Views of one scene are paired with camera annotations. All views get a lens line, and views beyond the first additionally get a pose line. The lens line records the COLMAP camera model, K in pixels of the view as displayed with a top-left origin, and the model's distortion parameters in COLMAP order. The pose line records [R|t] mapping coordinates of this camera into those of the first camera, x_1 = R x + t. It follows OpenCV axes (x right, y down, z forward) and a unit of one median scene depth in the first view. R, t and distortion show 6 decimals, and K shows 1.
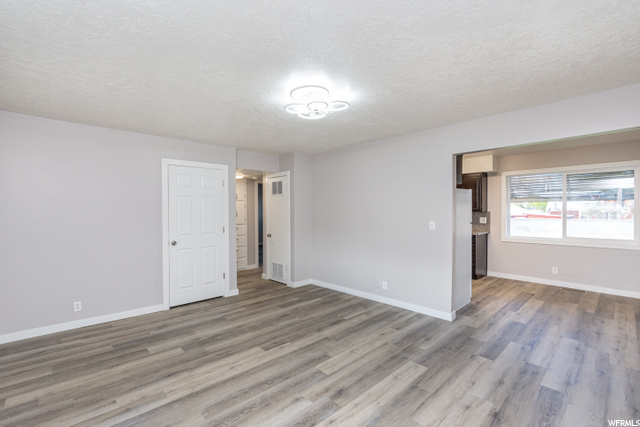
lens RADIAL K [[288.2, 0, 313.7], [0, 288.2, 211.3], [0, 0, 1]] dist [-0.002254, -0.003763]
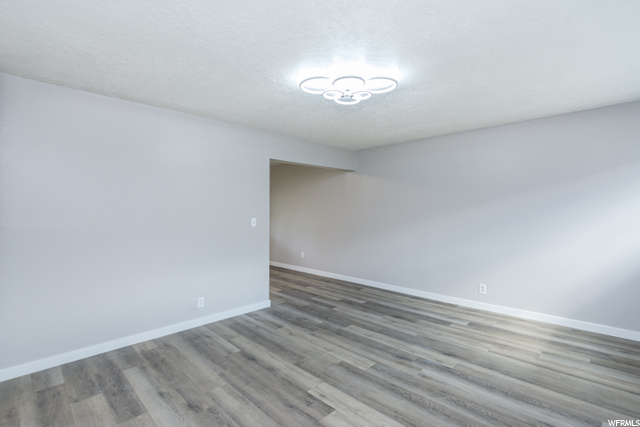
lens RADIAL K [[299.5, 0, 320.6], [0, 299.5, 211.5], [0, 0, 1]] dist [-0.011338, -0.000149]
pose [[-0.039617, 0.004170, 0.999206, -0.719490], [0.005812, 0.999975, -0.003943, 0.018589], [-0.999198, 0.005651, -0.039640, 0.878065]]
